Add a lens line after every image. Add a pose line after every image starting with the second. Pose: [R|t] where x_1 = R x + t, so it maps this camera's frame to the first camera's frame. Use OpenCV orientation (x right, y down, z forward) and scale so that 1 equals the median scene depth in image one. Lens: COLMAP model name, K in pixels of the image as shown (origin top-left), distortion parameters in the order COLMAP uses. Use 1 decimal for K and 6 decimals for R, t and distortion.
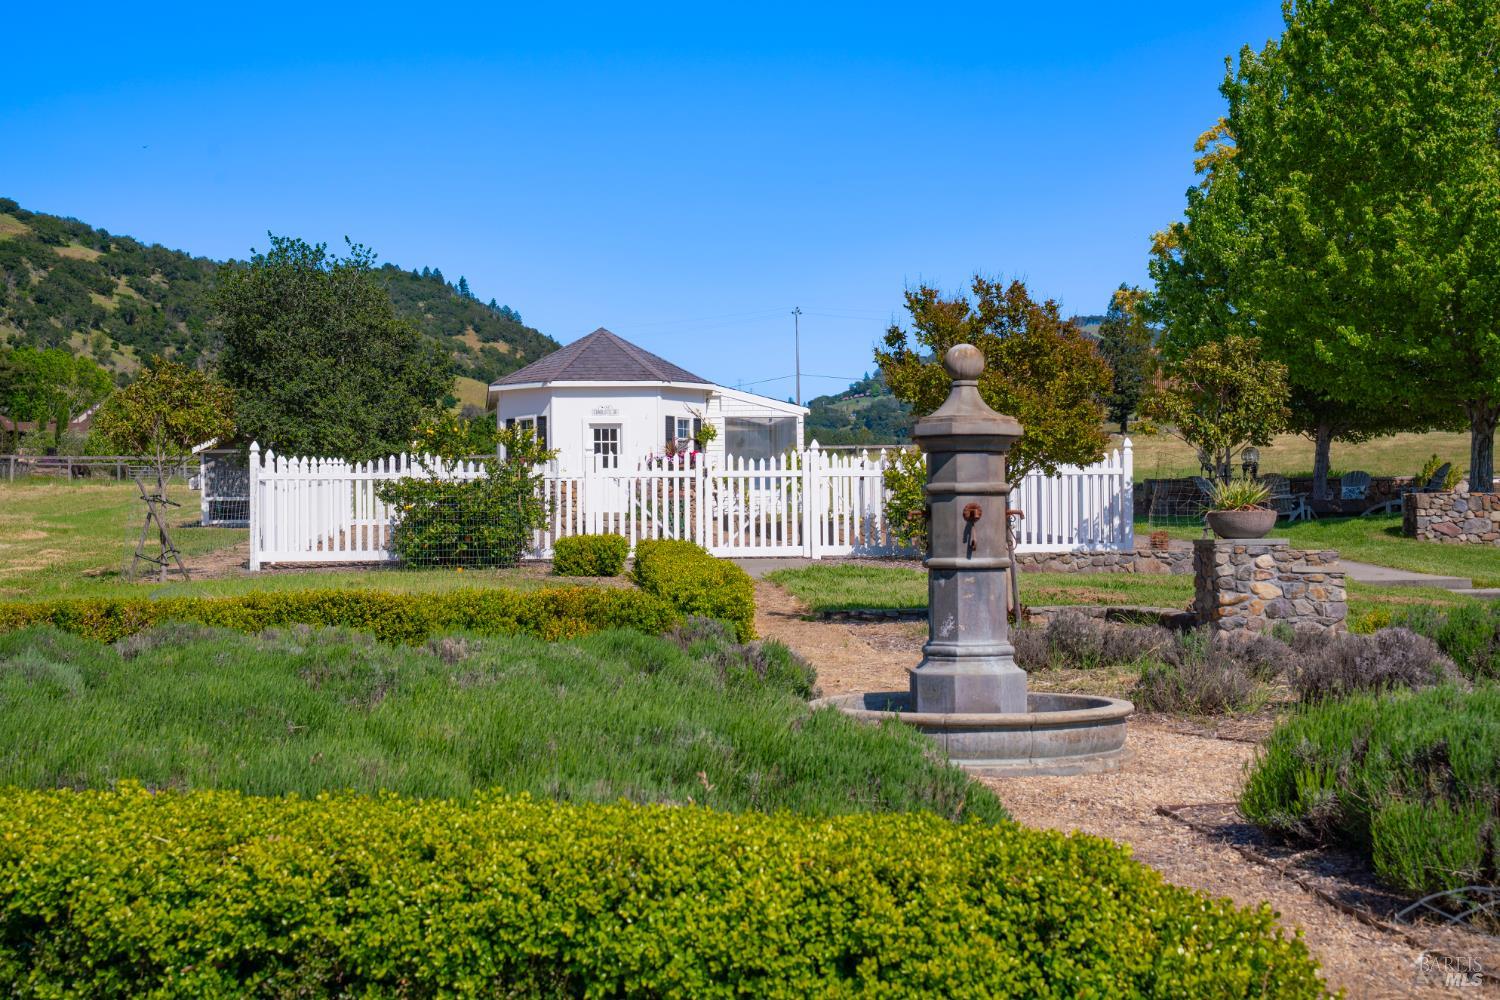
lens RADIAL K [[2320.1, 0, 750.3], [0, 2320.1, 500.7], [0, 0, 1]] dist [-0.008206, 0.000000]
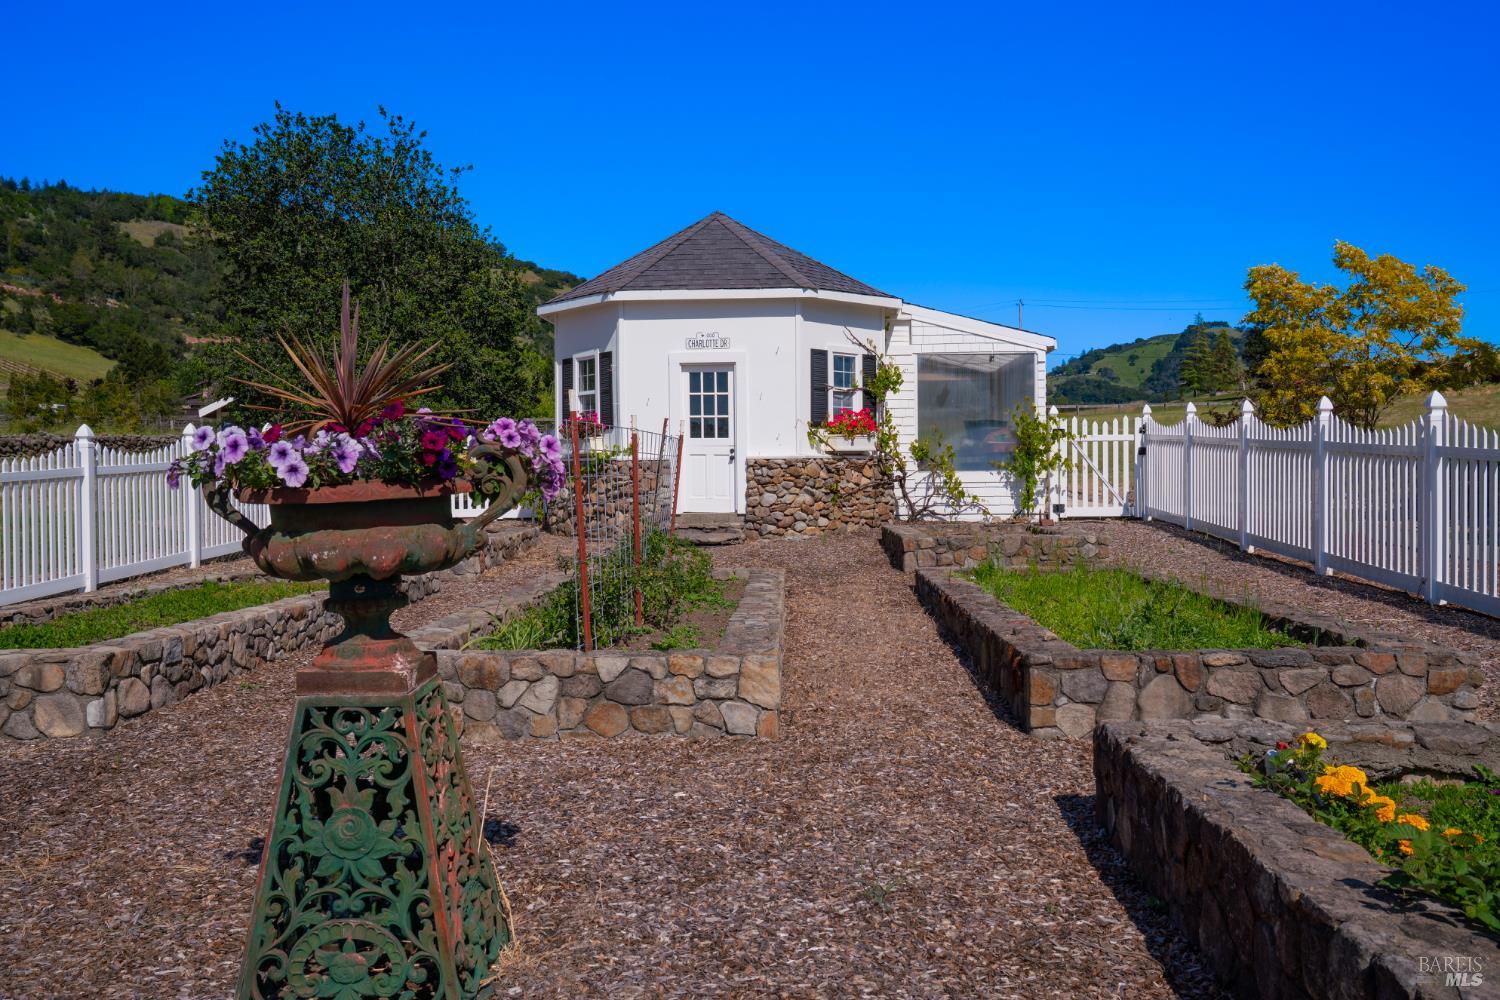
lens RADIAL K [[1383.4, 0, 749.3], [0, 1383.4, 494.8], [0, 0, 1]] dist [-0.005899, 0.000000]
pose [[0.985721, 0.004879, -0.168319, 0.007456], [0.001521, 0.999281, 0.037874, -0.012803], [0.168383, -0.037589, 0.985005, 0.641946]]
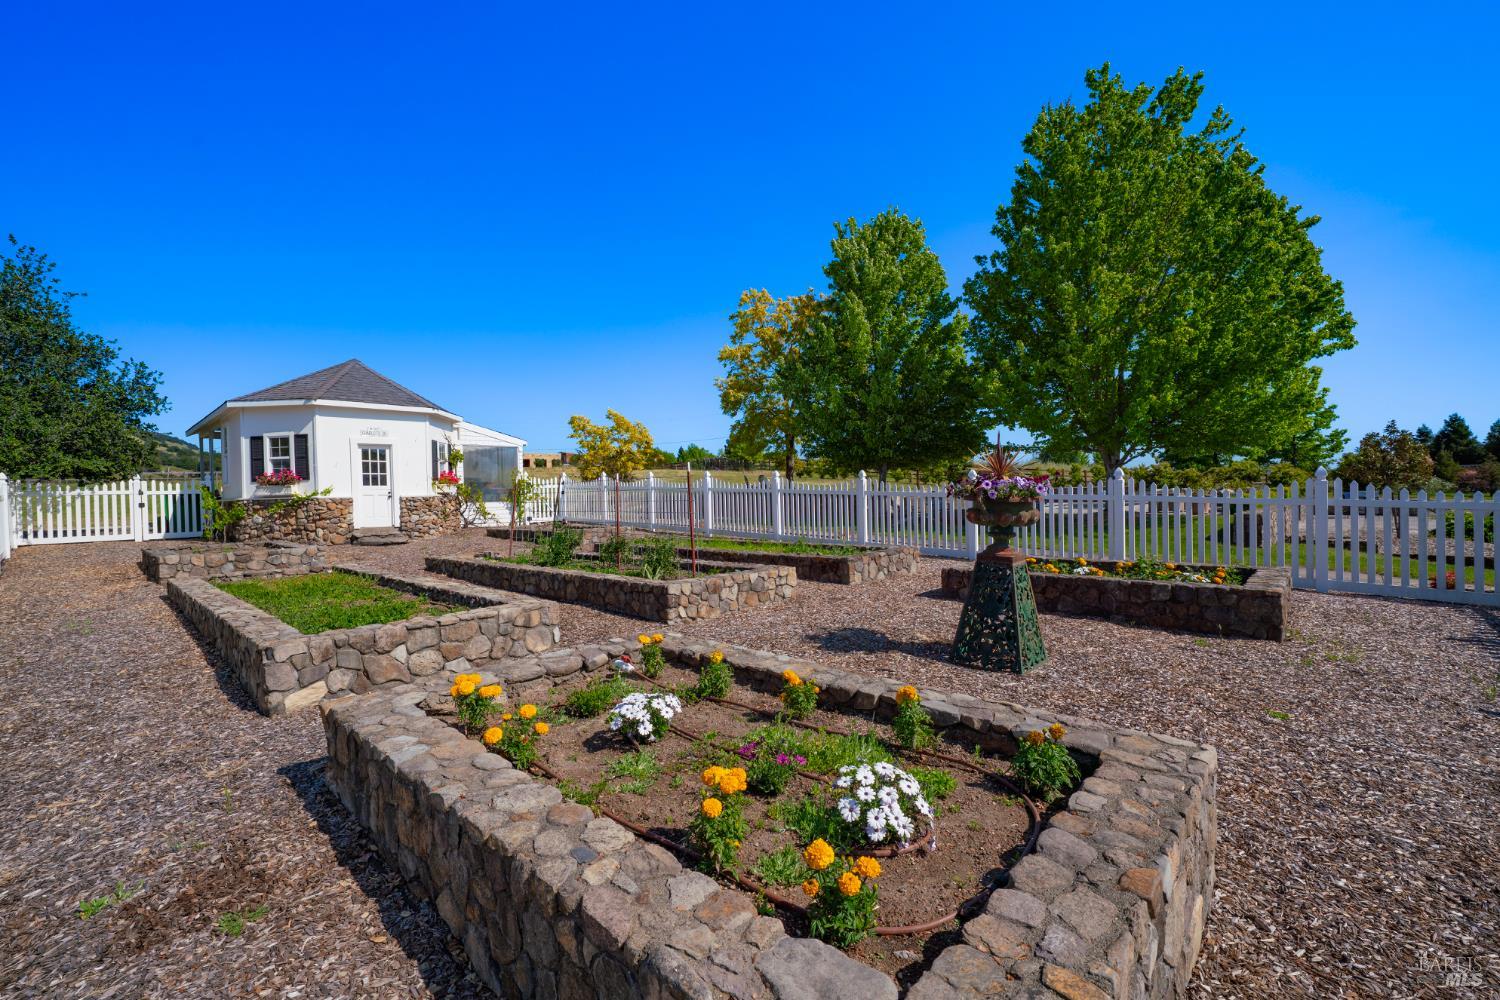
lens RADIAL K [[633.9, 0, 747.8], [0, 633.9, 494.8], [0, 0, 1]] dist [-0.005136, -0.000235]
pose [[0.767385, -0.006376, 0.641155, -0.115664], [0.000766, 0.999959, 0.009028, -0.012259], [-0.641186, -0.006437, 0.767358, 0.654573]]
